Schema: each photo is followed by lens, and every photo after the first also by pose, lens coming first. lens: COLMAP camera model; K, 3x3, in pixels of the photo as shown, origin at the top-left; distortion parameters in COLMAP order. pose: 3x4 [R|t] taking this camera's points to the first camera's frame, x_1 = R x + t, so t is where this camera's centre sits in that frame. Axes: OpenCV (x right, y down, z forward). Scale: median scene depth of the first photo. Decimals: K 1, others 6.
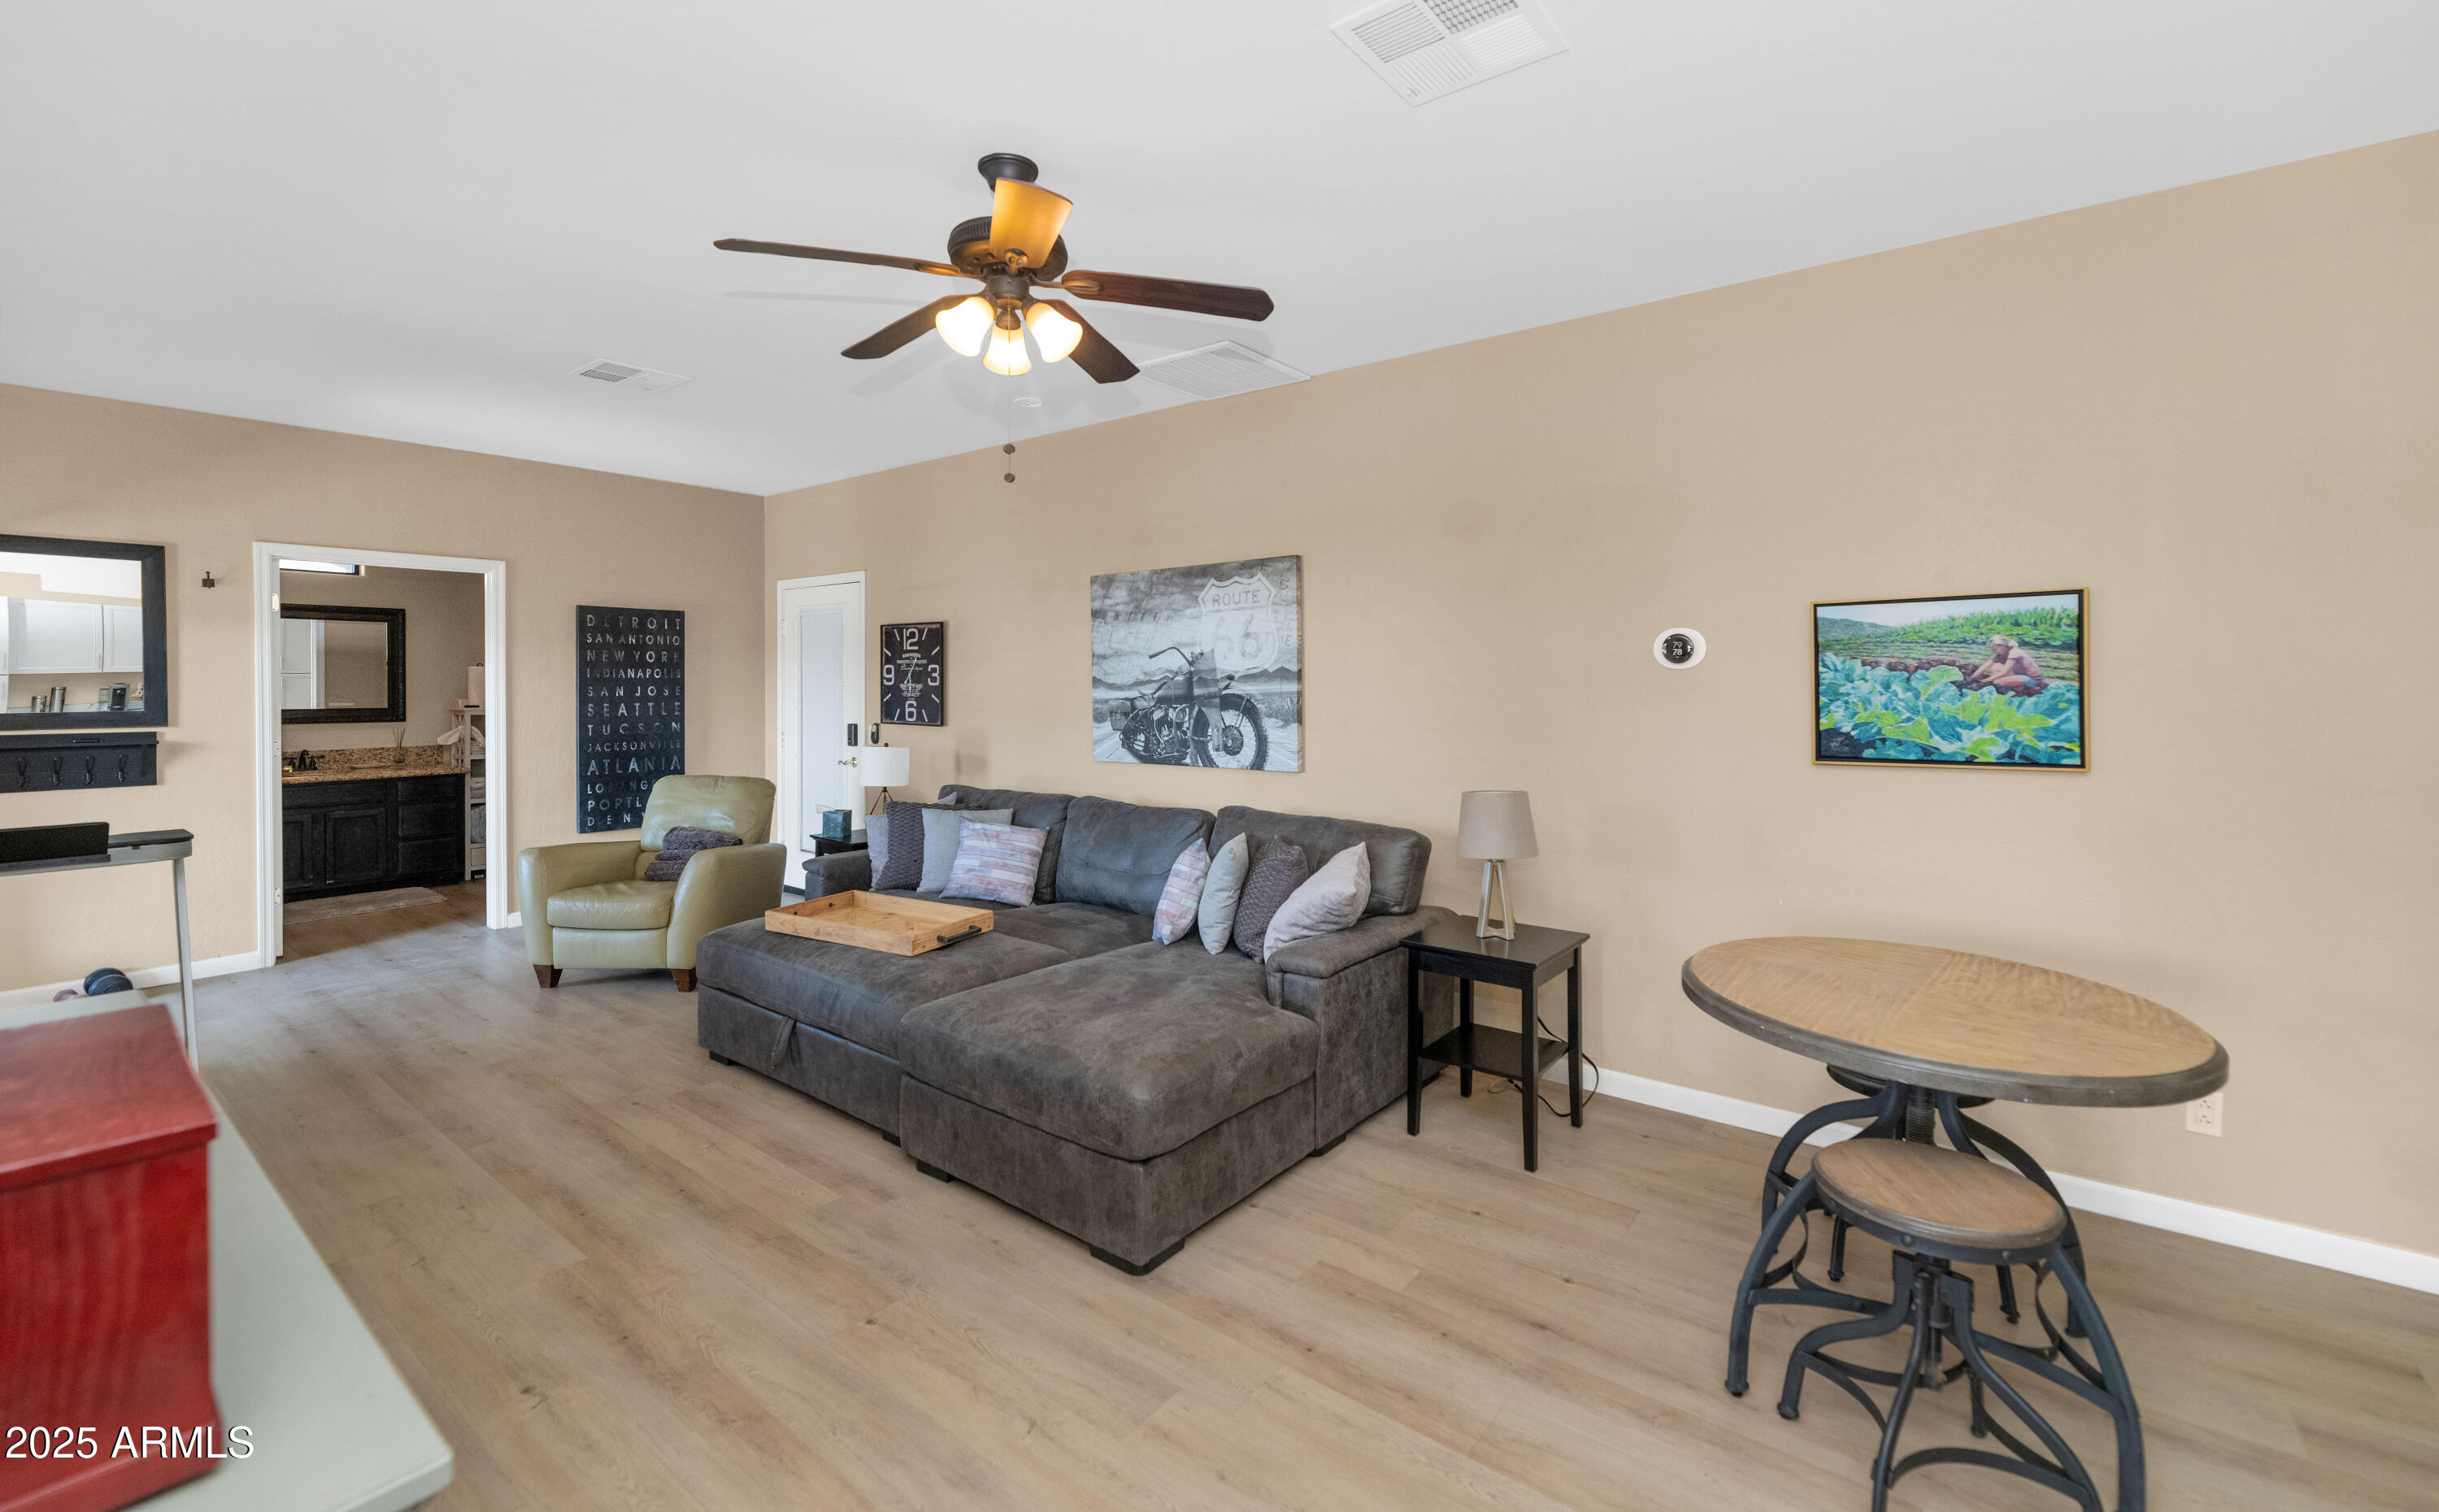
lens RADIAL K [[1009.4, 0, 1240.9], [0, 1009.4, 693.9], [0, 0, 1]] dist [0.000050, -0.000116]
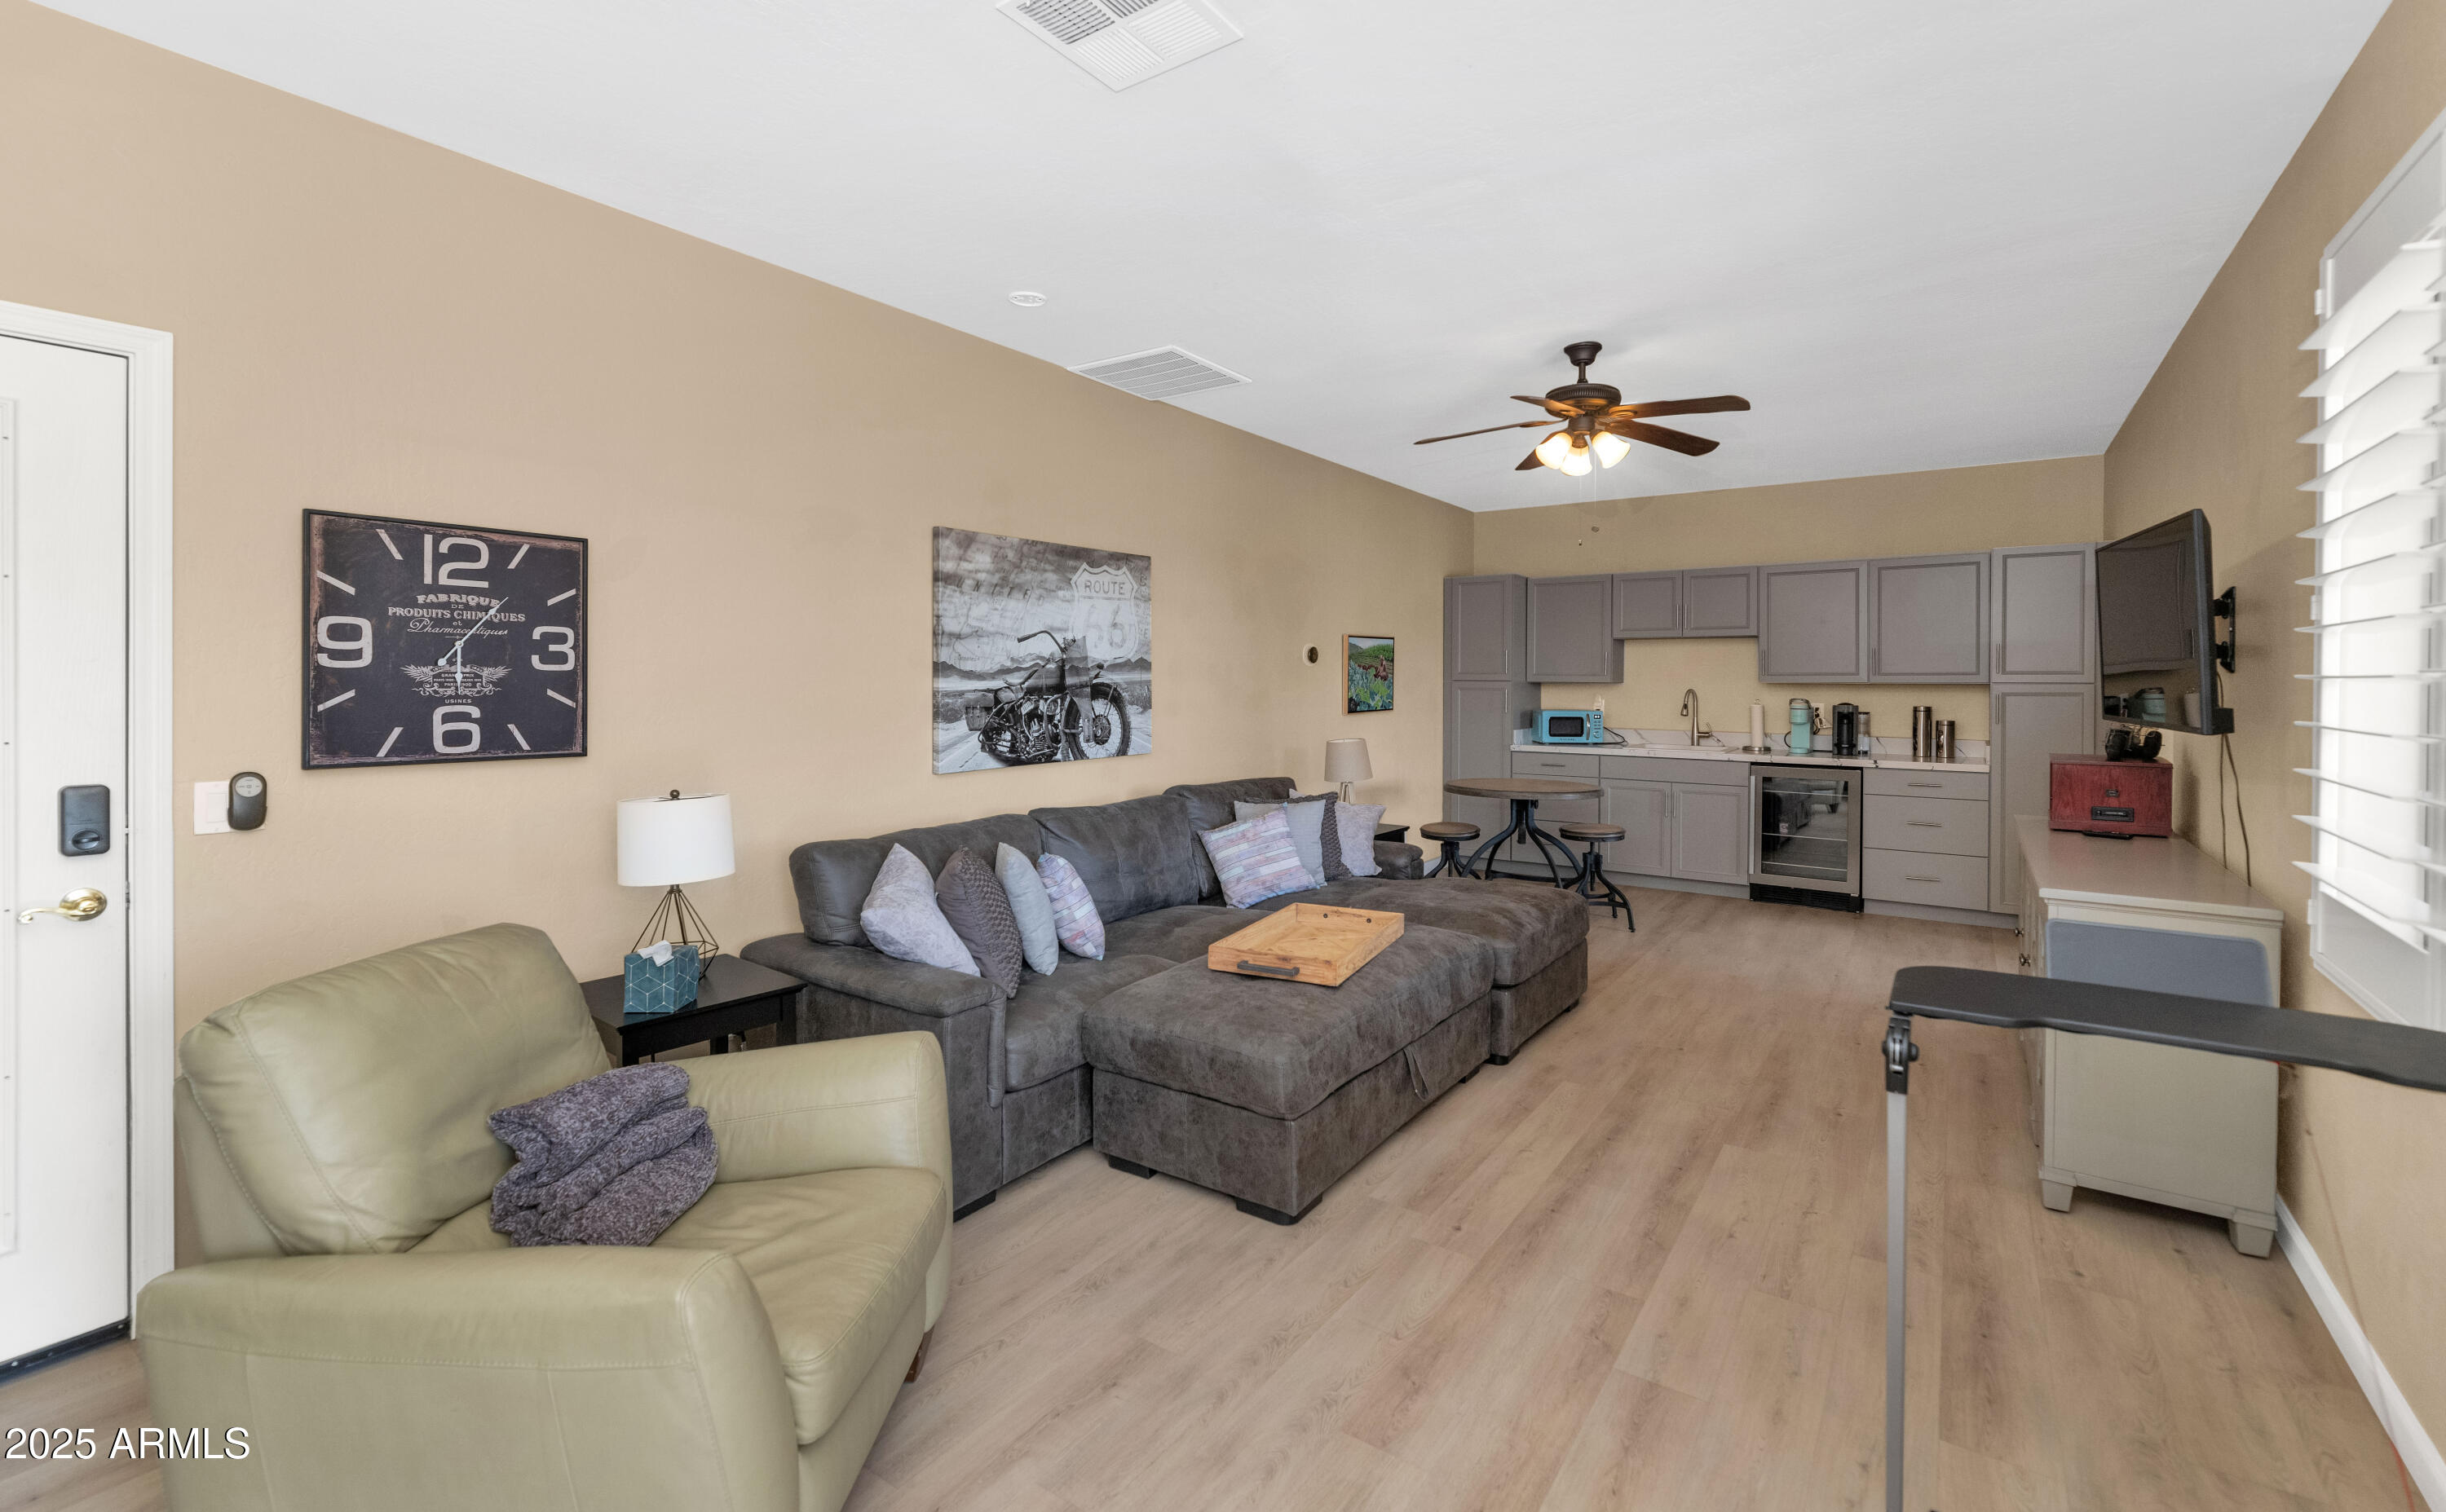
lens RADIAL K [[1055.0, 0, 1242.8], [0, 1055.0, 682.4], [0, 0, 1]] dist [0.010975, 0.000243]
pose [[-0.058981, -0.004107, 0.998251, -1.016605], [0.006024, 0.999972, 0.004470, -0.004095], [-0.998241, 0.006277, -0.058954, 0.889644]]
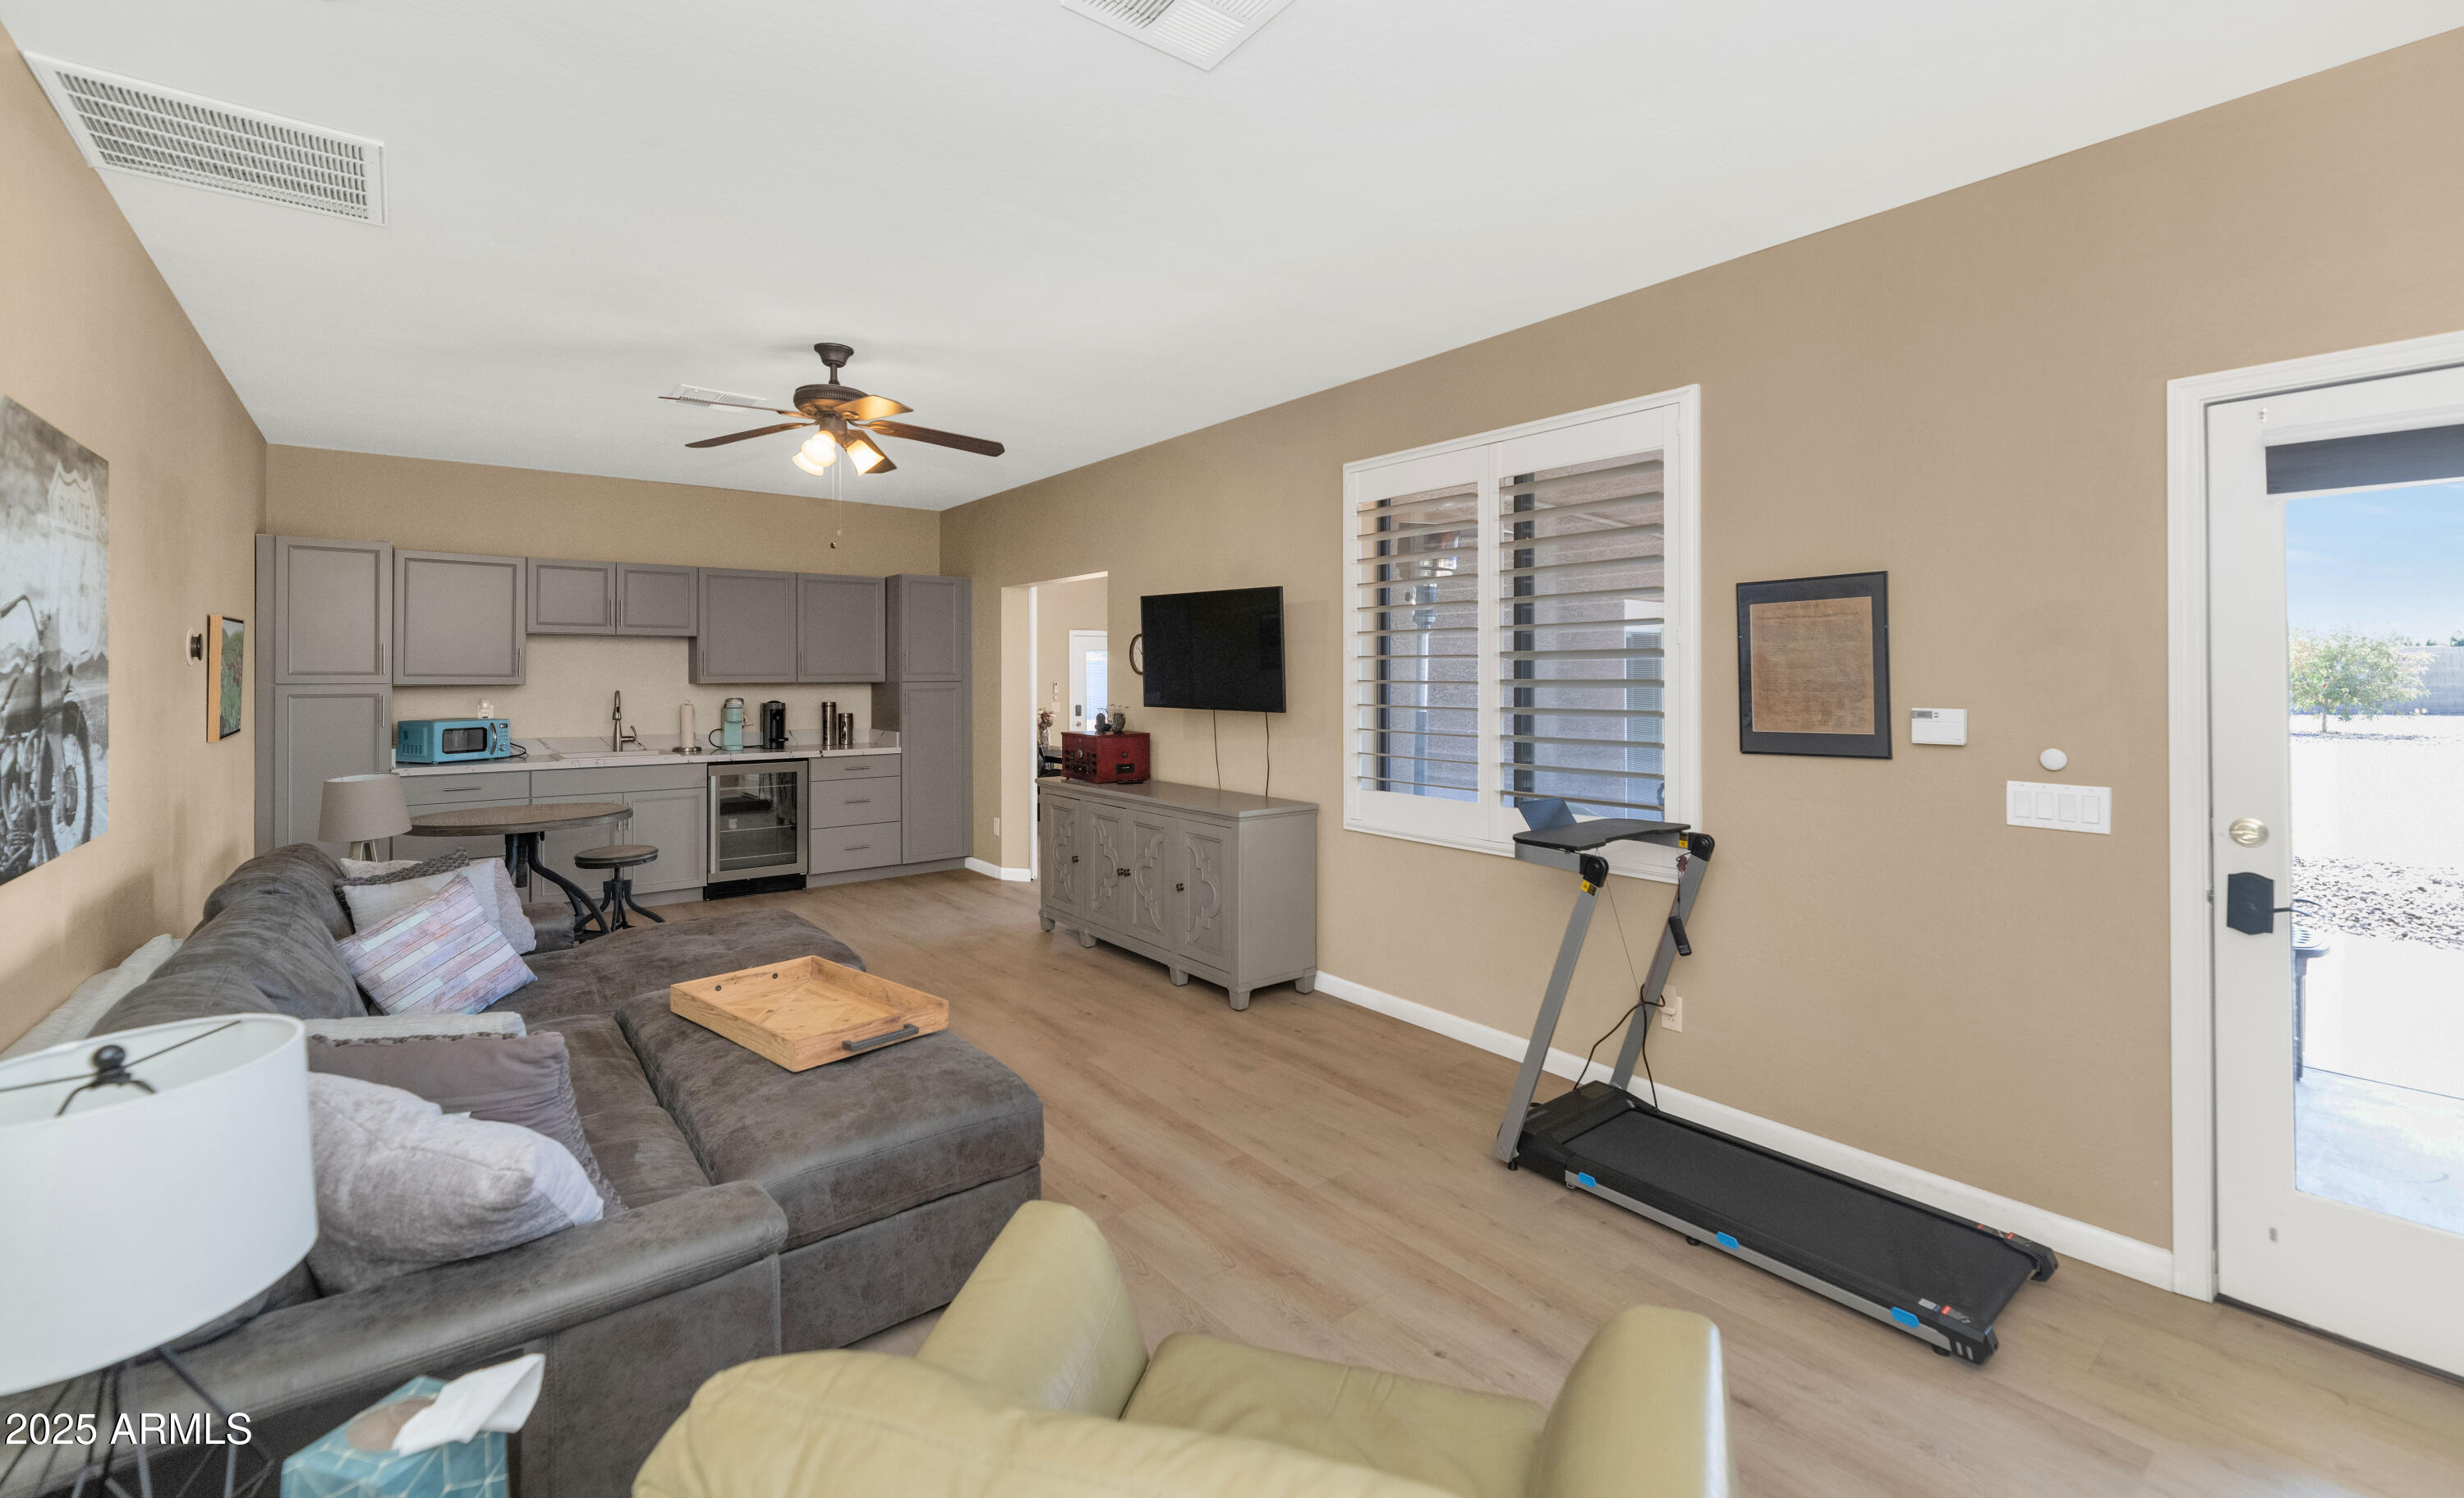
lens RADIAL K [[1029.1, 0, 1260.7], [0, 1029.1, 667.2], [0, 0, 1]] dist [-0.001738, -0.000065]
pose [[-0.973413, 0.002087, 0.229049, -0.675934], [0.002591, 0.999995, 0.001900, -0.016273], [-0.229043, 0.002442, -0.973413, 1.312904]]
